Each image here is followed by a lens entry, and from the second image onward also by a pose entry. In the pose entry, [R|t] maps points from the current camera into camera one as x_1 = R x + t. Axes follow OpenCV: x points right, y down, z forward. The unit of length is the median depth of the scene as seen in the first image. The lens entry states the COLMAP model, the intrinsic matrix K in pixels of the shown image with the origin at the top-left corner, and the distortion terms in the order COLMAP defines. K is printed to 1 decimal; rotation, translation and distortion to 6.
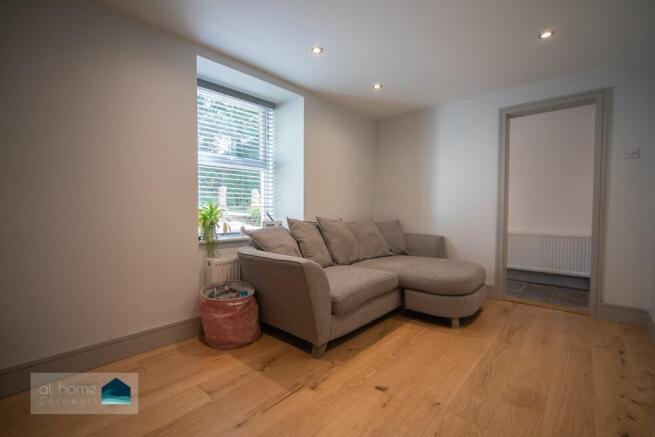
lens RADIAL K [[293.8, 0, 327.5], [0, 293.8, 218.5], [0, 0, 1]] dist [-0.001020, 0.000233]
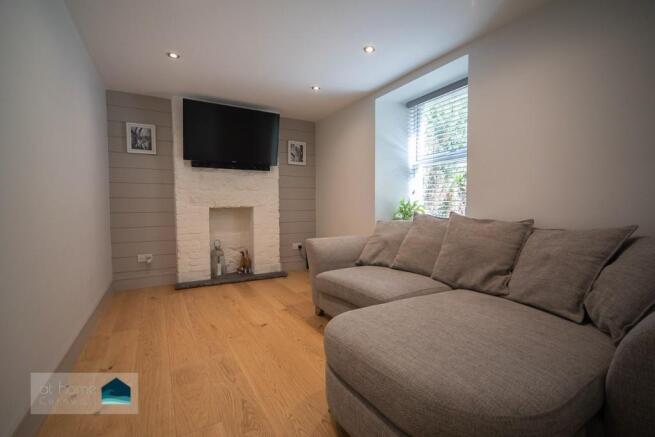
lens RADIAL K [[293.8, 0, 327.5], [0, 293.8, 218.5], [0, 0, 1]] dist [-0.001020, 0.000233]
pose [[-0.321974, 0.040410, -0.945886, 1.204864], [-0.015759, 0.998721, 0.048031, -0.034233], [0.946617, 0.030371, -0.320926, 1.446744]]
